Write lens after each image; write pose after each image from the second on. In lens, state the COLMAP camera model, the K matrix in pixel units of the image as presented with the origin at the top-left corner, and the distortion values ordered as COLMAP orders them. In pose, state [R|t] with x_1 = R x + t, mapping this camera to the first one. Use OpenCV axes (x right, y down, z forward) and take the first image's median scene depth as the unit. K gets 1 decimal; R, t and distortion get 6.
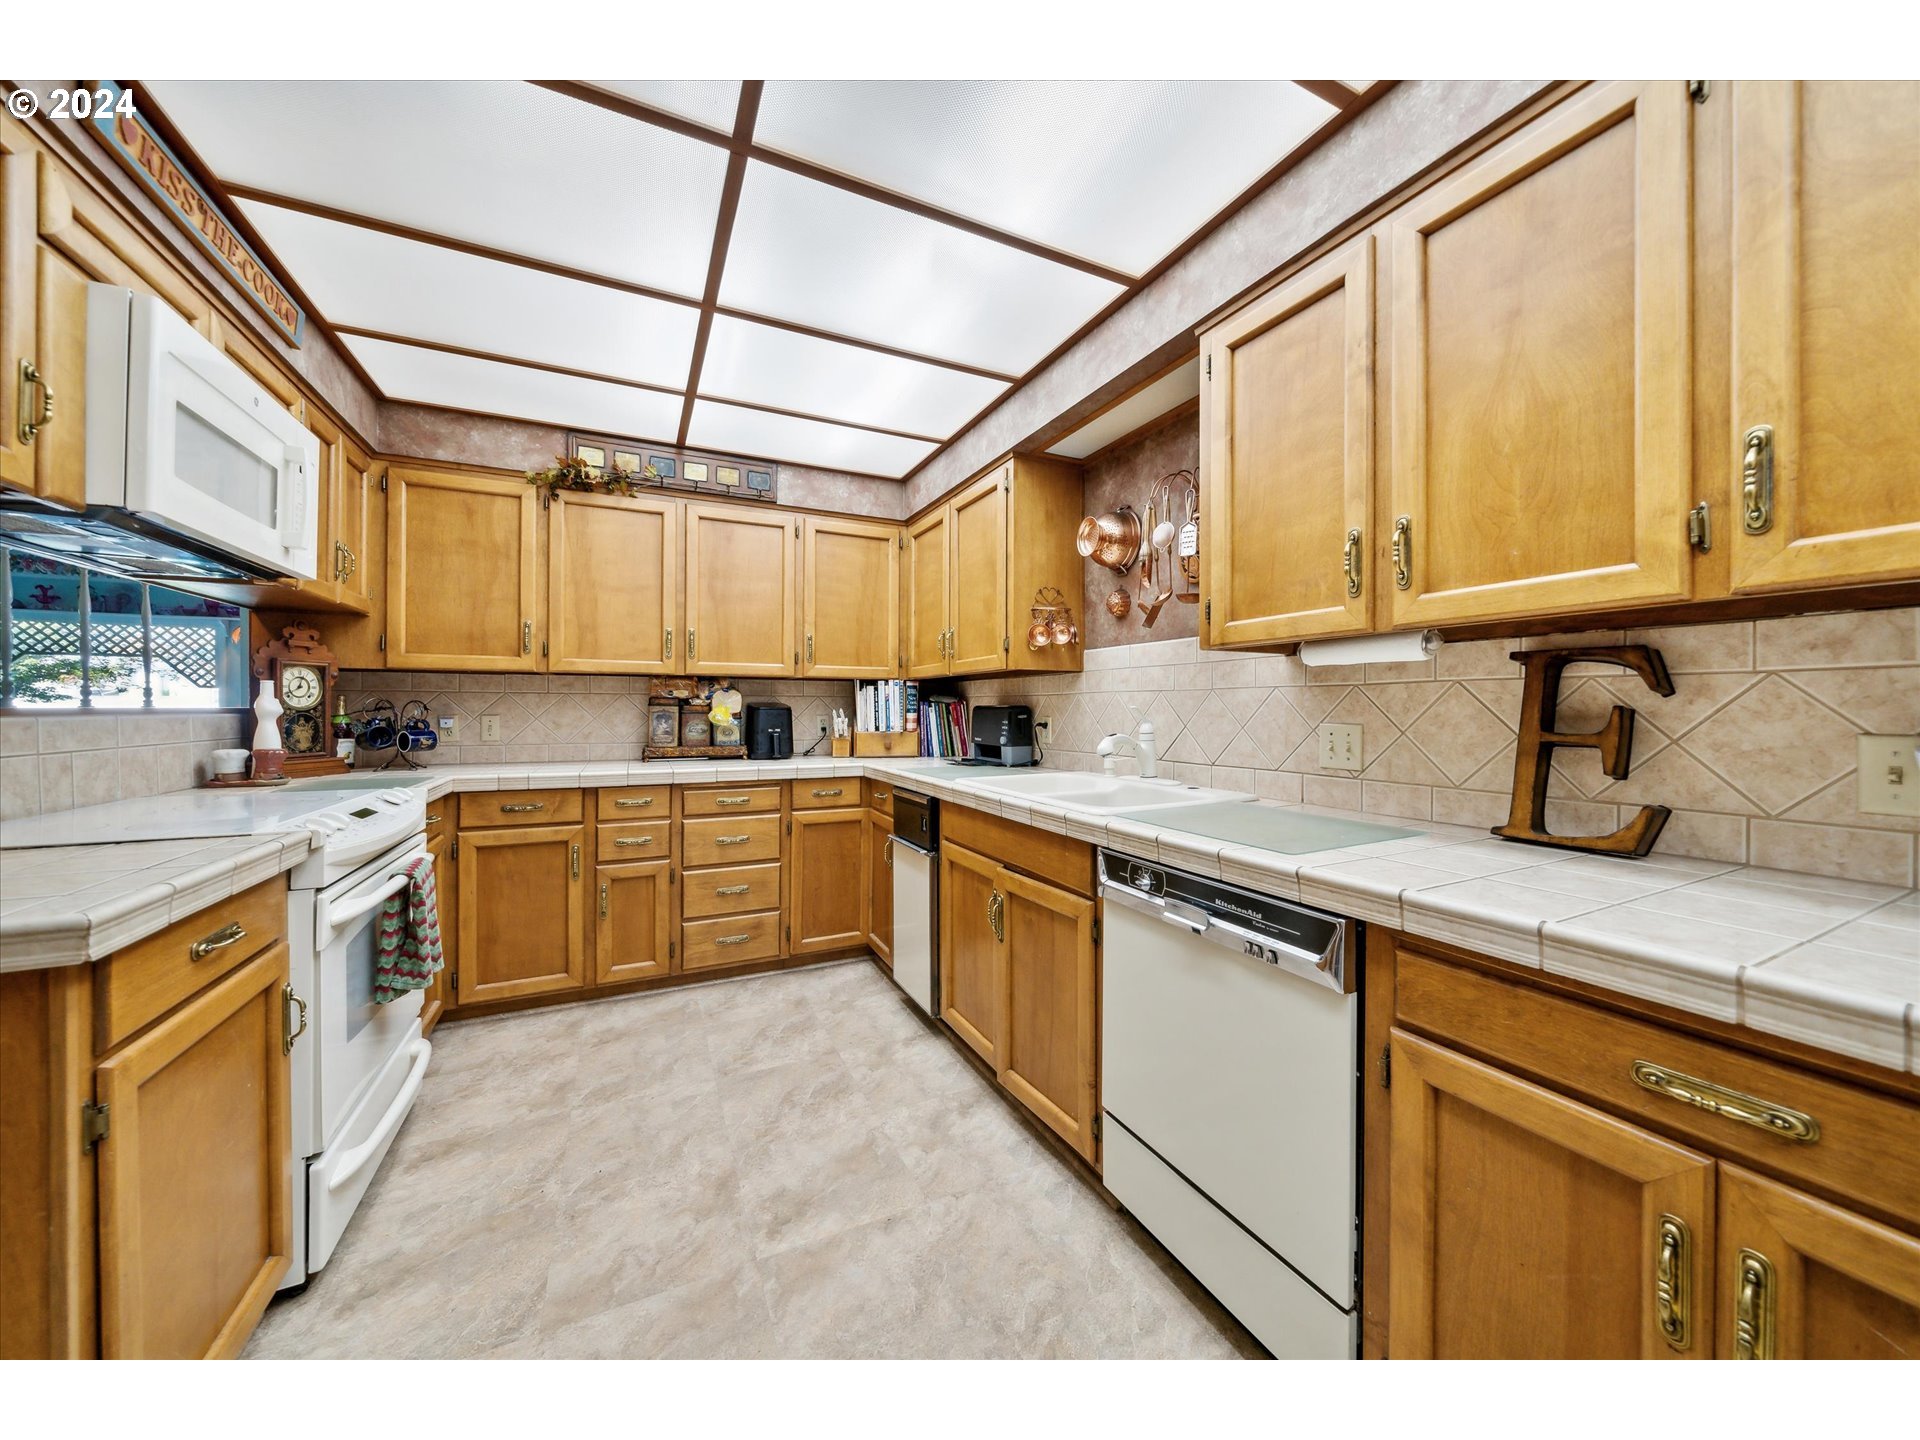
lens RADIAL K [[684.1, 0, 981.1], [0, 684.1, 717.7], [0, 0, 1]] dist [-0.007076, -0.000448]
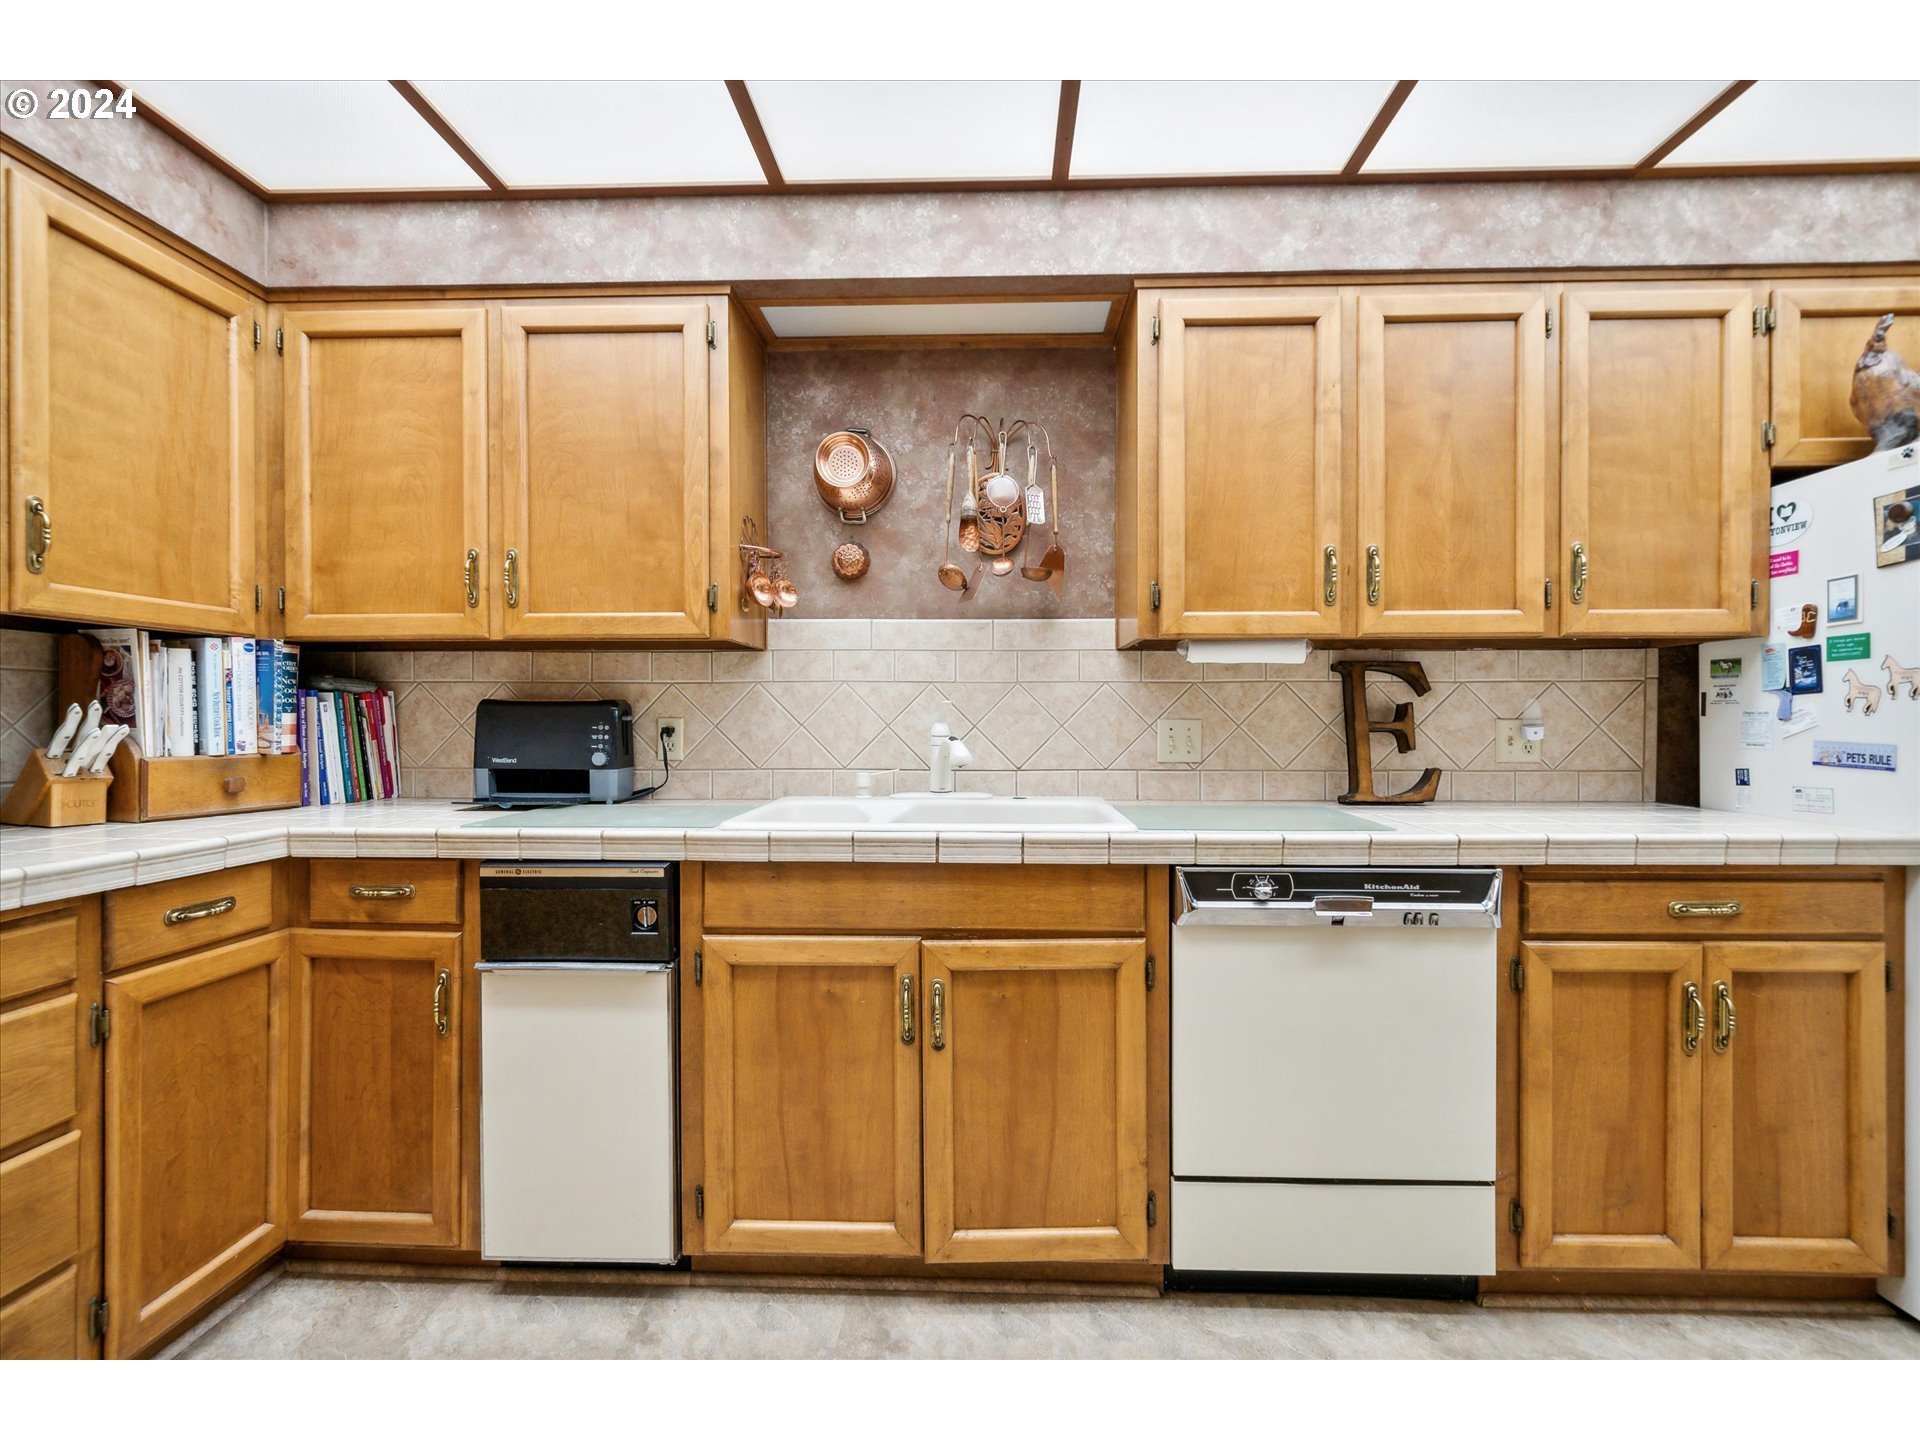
lens RADIAL K [[854.9, 0, 962.5], [0, 854.9, 731.3], [0, 0, 1]] dist [0.000043, -0.000060]
pose [[0.484847, -0.015013, 0.874470, -0.787919], [0.012047, 0.999872, 0.010487, 0.009725], [-0.874516, 0.005451, 0.484966, 0.660373]]
